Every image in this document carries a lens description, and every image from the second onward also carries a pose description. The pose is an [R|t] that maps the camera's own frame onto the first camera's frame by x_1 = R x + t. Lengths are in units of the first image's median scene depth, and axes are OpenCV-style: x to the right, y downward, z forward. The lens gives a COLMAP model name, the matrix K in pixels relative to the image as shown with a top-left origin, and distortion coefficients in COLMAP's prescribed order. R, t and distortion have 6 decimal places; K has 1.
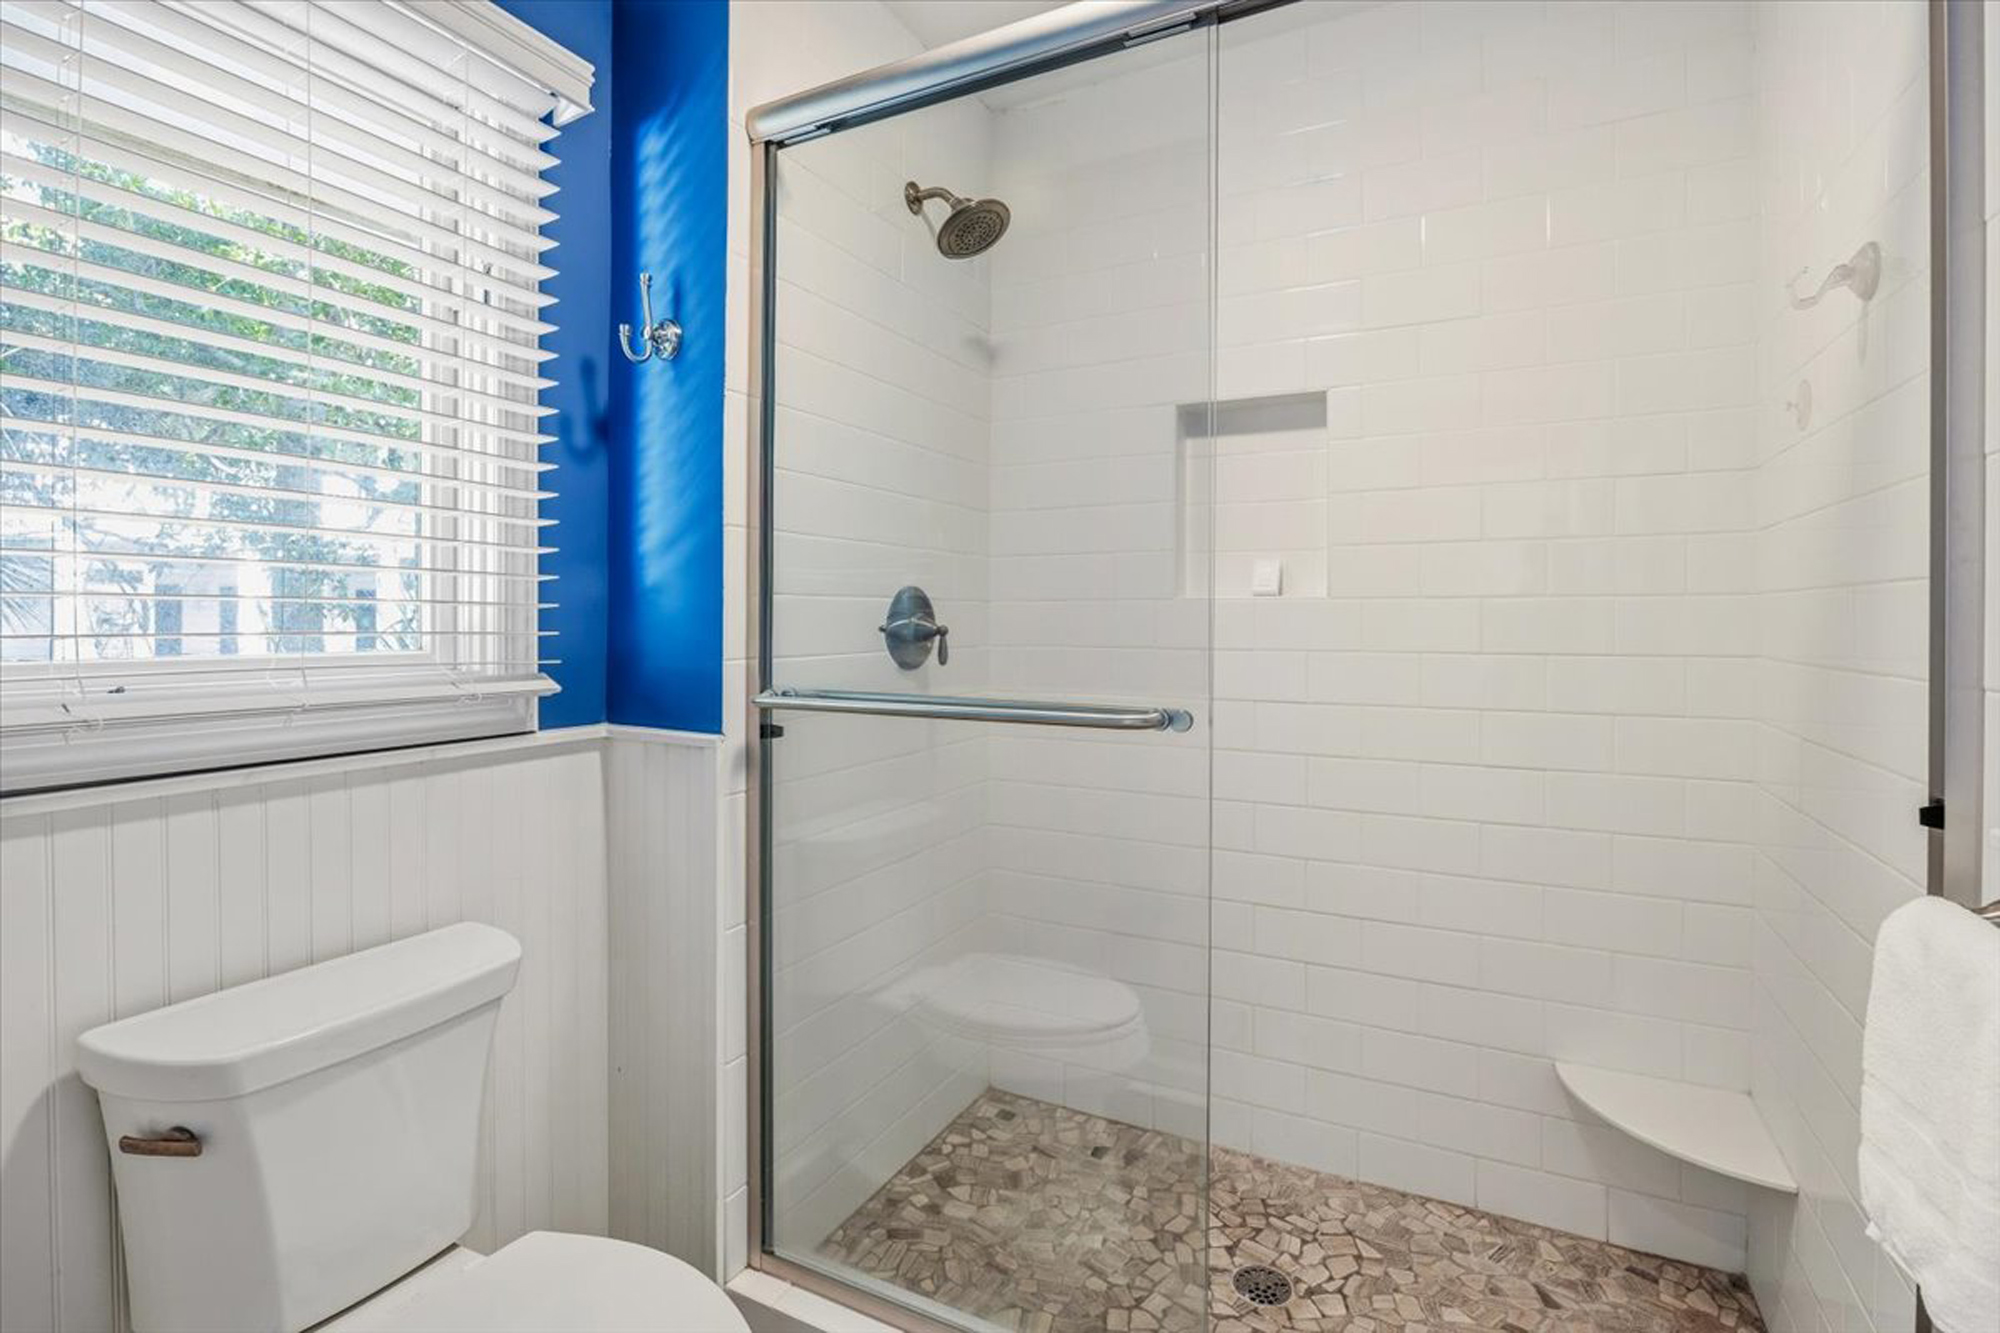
lens RADIAL K [[944.5, 0, 999.1], [0, 944.5, 651.6], [0, 0, 1]] dist [-0.015334, 0.000601]
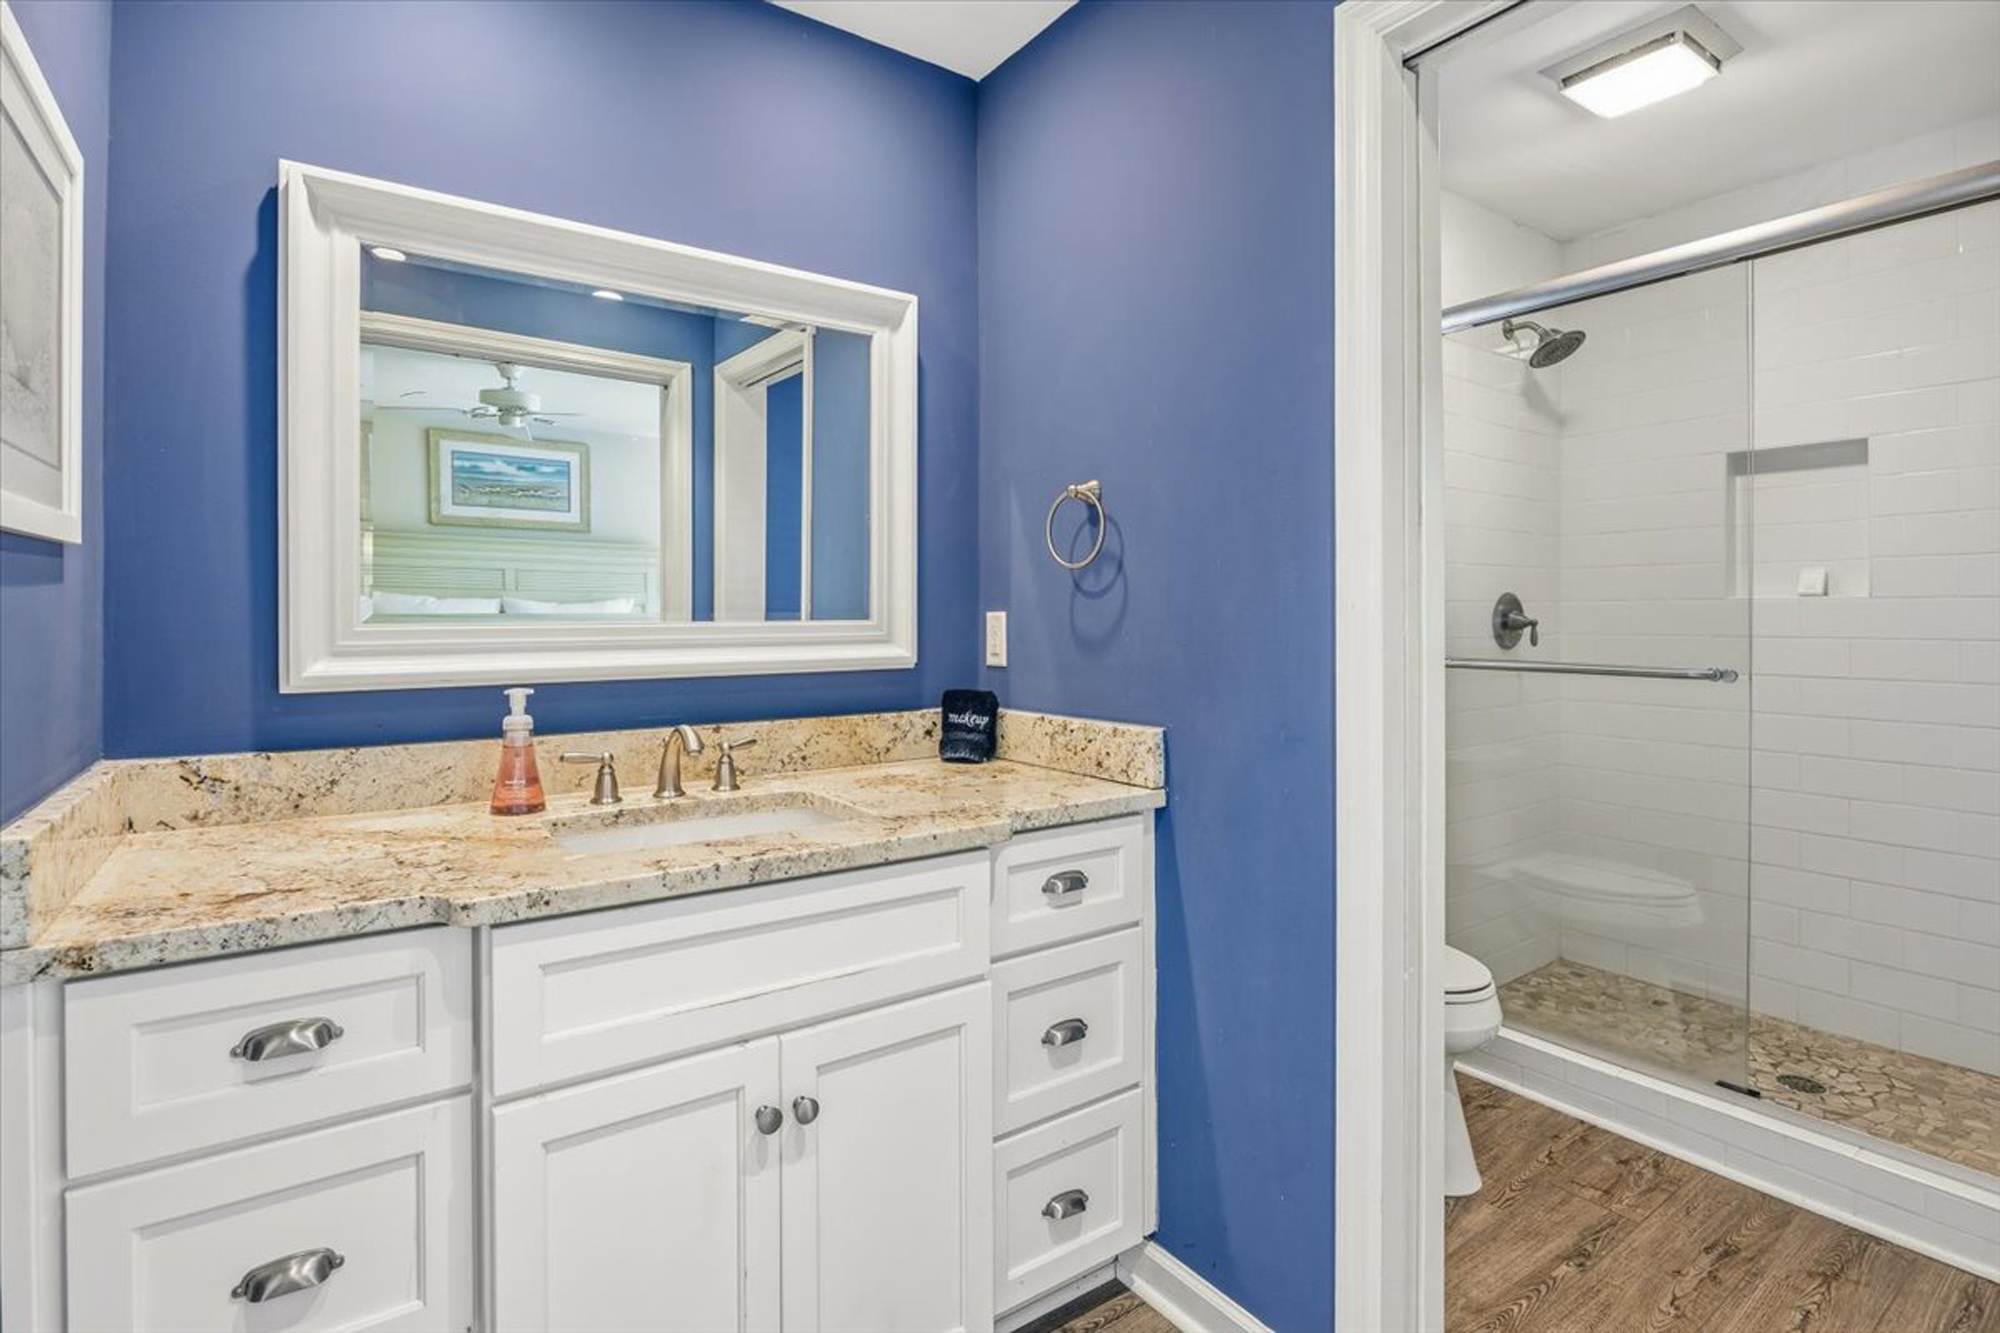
lens RADIAL K [[944.5, 0, 1008.3], [0, 944.5, 625.9], [0, 0, 1]] dist [-0.015334, 0.000601]
pose [[0.889576, 0.000954, -0.456786, -0.119745], [-0.011826, 0.999711, -0.020942, 0.023428], [0.456634, 0.024031, 0.889330, -0.685226]]
